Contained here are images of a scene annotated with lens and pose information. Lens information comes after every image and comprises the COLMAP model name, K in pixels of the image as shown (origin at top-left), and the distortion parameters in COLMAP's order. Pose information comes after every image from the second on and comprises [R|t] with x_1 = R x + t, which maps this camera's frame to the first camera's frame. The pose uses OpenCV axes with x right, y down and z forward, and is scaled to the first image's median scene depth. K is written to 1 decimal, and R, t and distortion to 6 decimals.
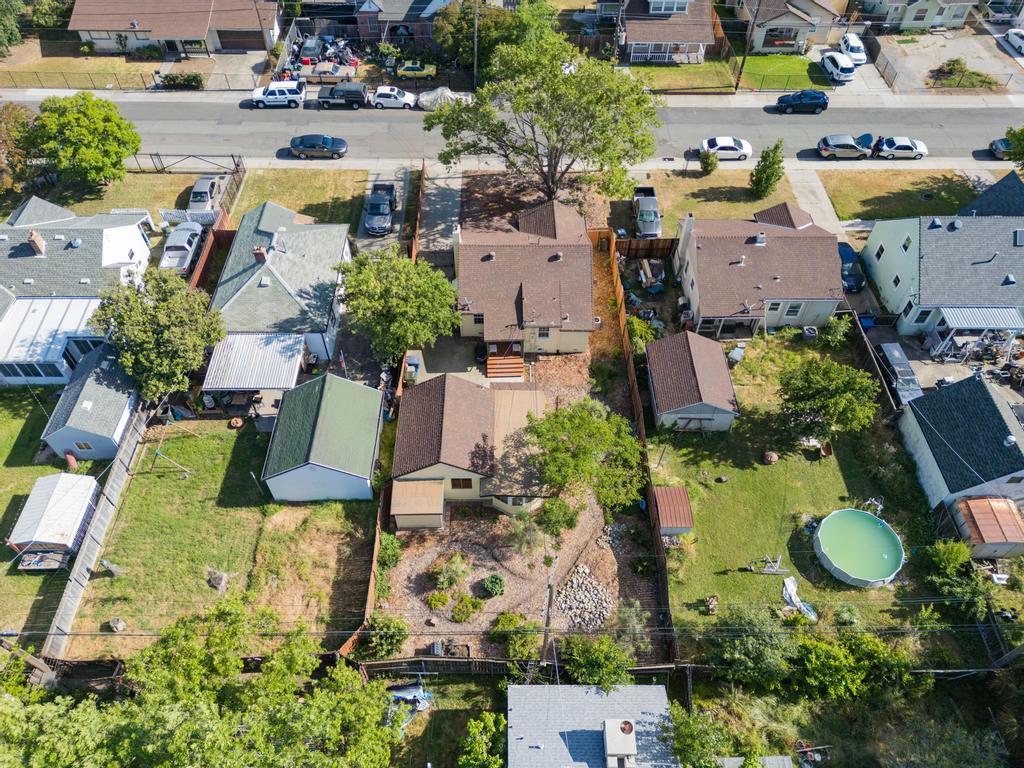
lens RADIAL K [[689.0, 0, 508.2], [0, 689.0, 377.5], [0, 0, 1]] dist [0.005406, -0.004107]
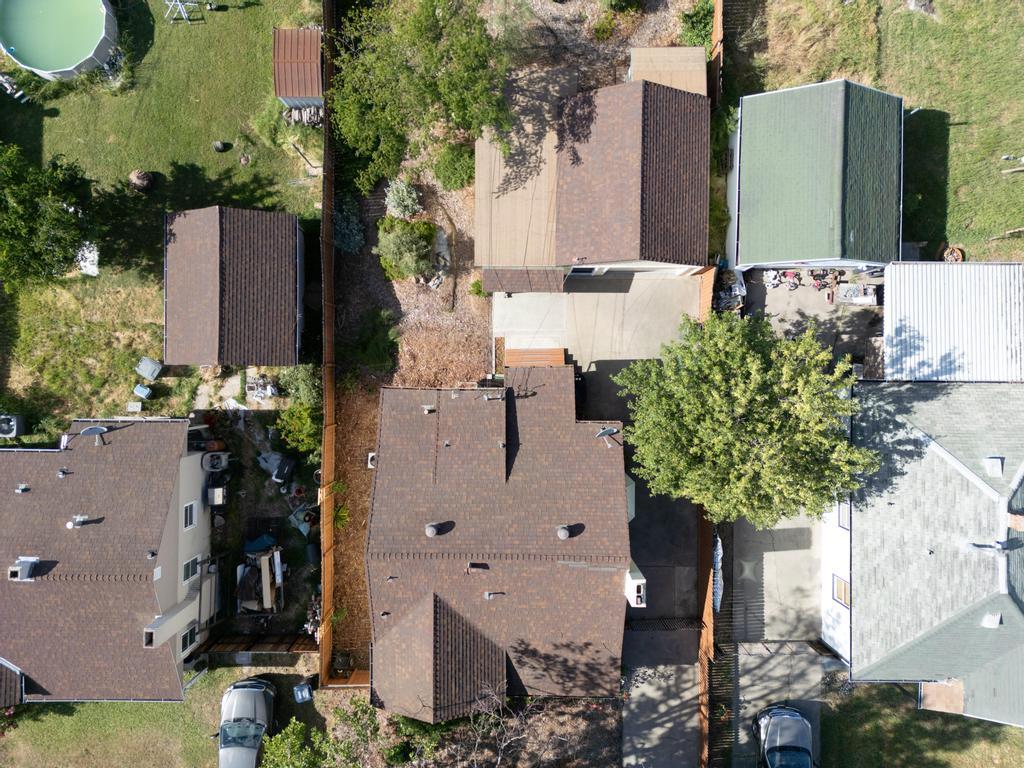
lens RADIAL K [[706.3, 0, 507.3], [0, 706.3, 376.7], [0, 0, 1]] dist [0.011474, 0.003404]
pose [[-0.999902, -0.013837, -0.002153, 0.022477], [0.009472, -0.781549, 0.623772, -0.433504], [-0.010314, 0.623690, 0.781603, 0.545013]]
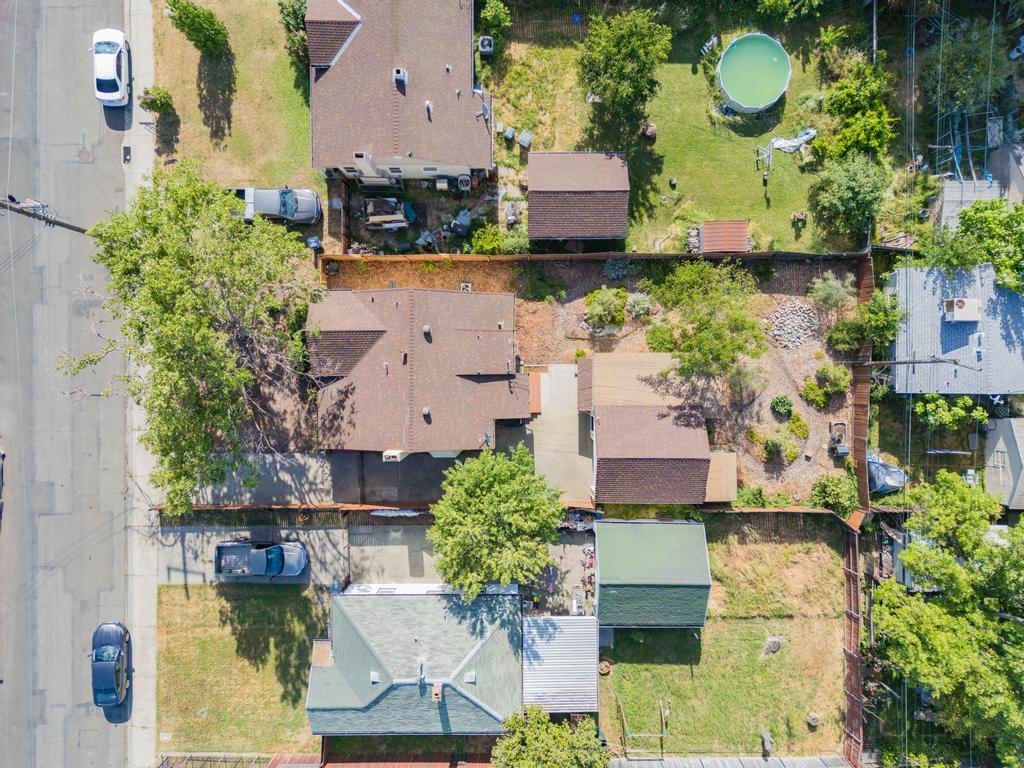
lens RADIAL K [[706.3, 0, 507.3], [0, 706.3, 376.7], [0, 0, 1]] dist [0.011474, 0.003404]
pose [[0.003854, -0.999922, -0.011869, 0.029689], [0.787146, -0.004287, 0.616752, -0.649882], [-0.616755, -0.011720, 0.787068, 0.292787]]
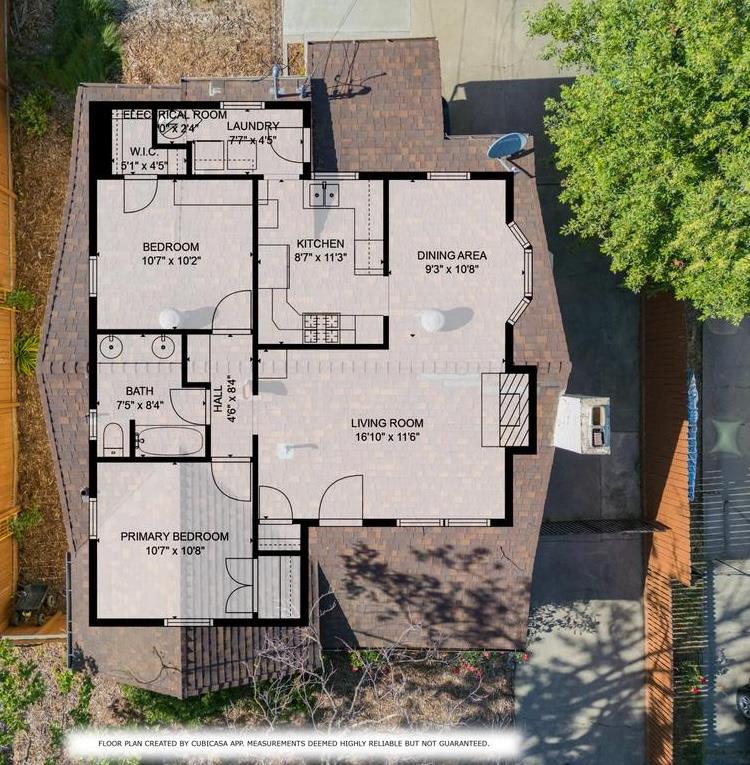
lens RADIAL K [[737.7, 0, 279.4], [0, 737.7, 381.9], [0, 0, 1]] dist [-0.003637, -0.076608]
pose [[-0.999269, 0.008939, 0.037176, 0.025024], [0.016038, -0.784620, 0.619769, -0.382873], [0.034709, 0.619912, 0.783903, 0.837523]]
